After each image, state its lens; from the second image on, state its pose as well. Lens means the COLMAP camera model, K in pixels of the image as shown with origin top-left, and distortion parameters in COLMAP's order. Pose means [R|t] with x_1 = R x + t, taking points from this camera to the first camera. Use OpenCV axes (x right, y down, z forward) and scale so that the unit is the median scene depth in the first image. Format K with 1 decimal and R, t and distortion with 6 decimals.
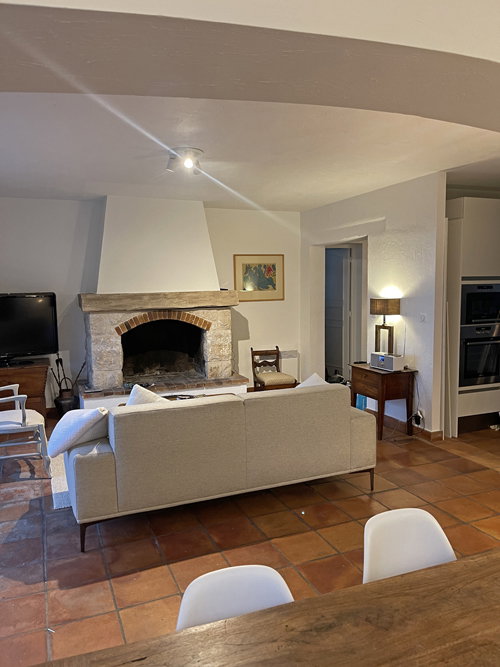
lens RADIAL K [[506.0, 0, 247.9], [0, 506.0, 333.1], [0, 0, 1]] dist [0.046054, -0.019487]
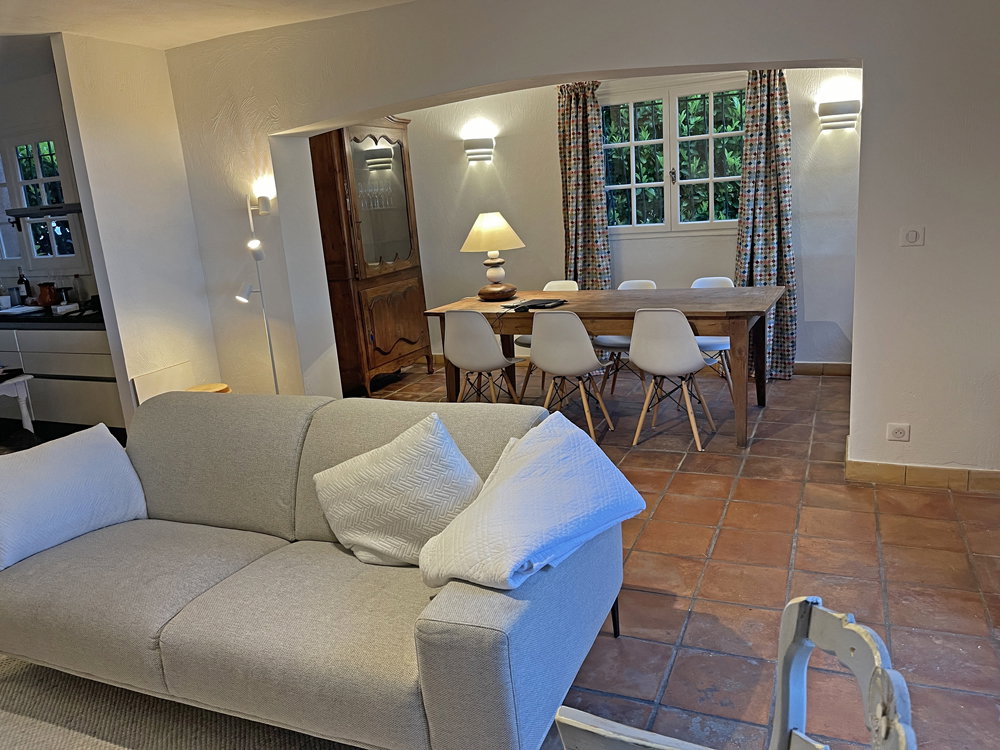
lens RADIAL K [[758.6, 0, 499.1], [0, 758.6, 368.4], [0, 0, 1]] dist [0.046054, -0.019487]
pose [[-0.681974, -0.112532, 0.722667, -0.439535], [0.146135, 0.947201, 0.285402, -0.064831], [-0.716628, 0.300244, -0.629522, 0.827887]]
